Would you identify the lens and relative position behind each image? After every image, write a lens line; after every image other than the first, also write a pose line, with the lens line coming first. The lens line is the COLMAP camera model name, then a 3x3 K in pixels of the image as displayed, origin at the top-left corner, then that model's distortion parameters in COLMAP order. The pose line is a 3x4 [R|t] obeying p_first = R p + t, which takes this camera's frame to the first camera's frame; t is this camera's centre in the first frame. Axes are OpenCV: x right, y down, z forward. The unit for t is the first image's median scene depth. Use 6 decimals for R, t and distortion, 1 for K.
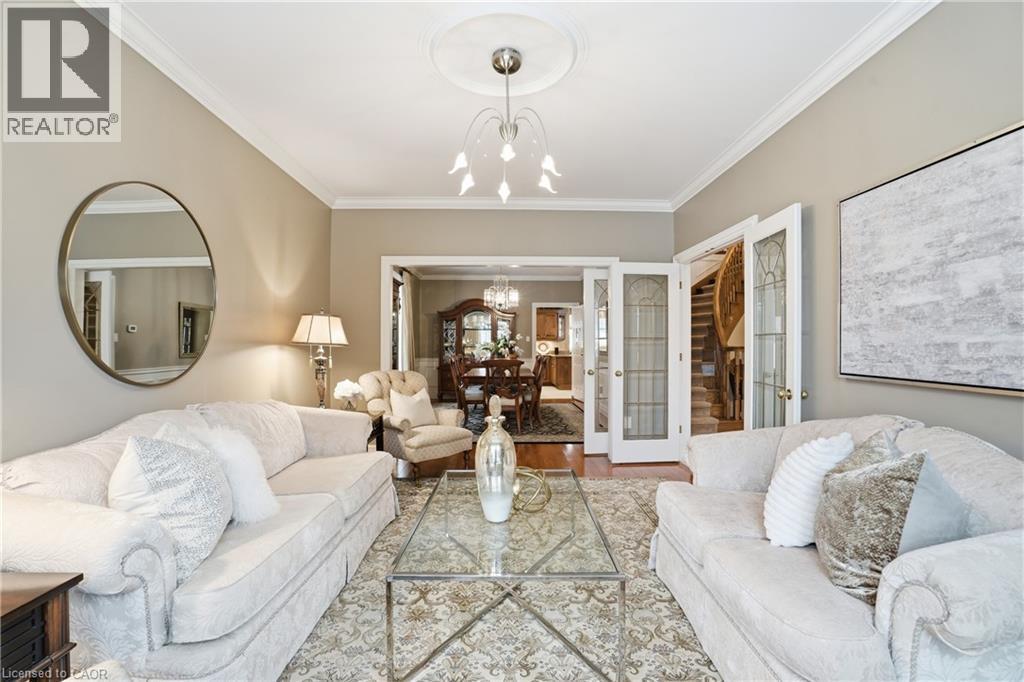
lens RADIAL K [[478.1, 0, 513.7], [0, 478.1, 343.8], [0, 0, 1]] dist [-0.068205, 0.026307]
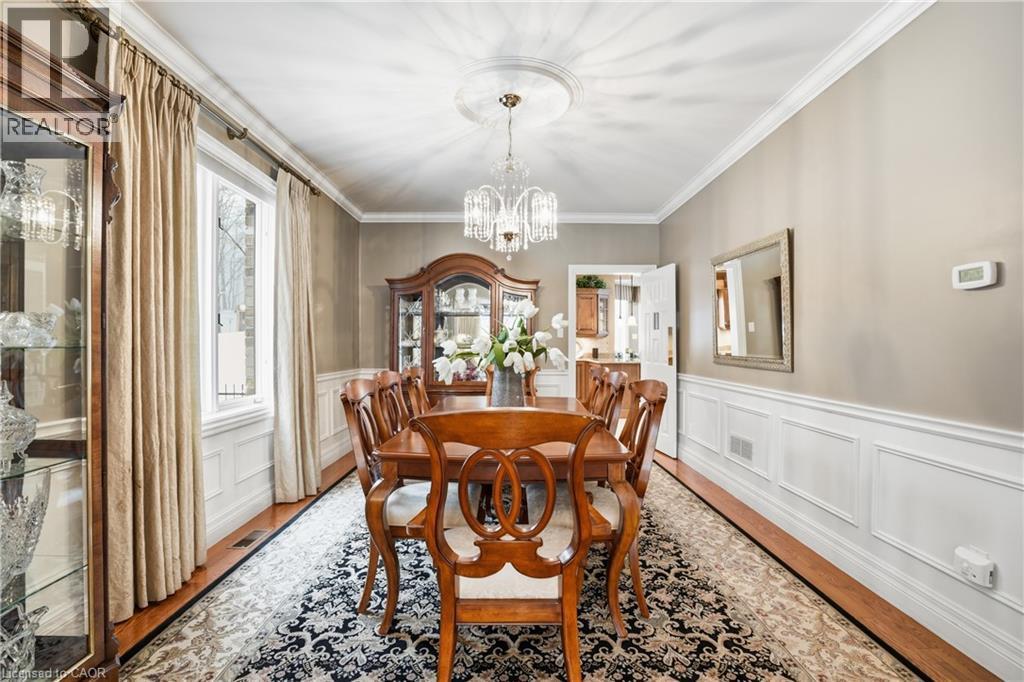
lens RADIAL K [[478.1, 0, 513.7], [0, 478.1, 343.8], [0, 0, 1]] dist [-0.068205, 0.026307]
pose [[0.999889, 0.003830, -0.014388, -0.013485], [-0.003788, 0.999988, 0.002984, 0.000270], [0.014400, -0.002929, 0.999892, 0.462301]]
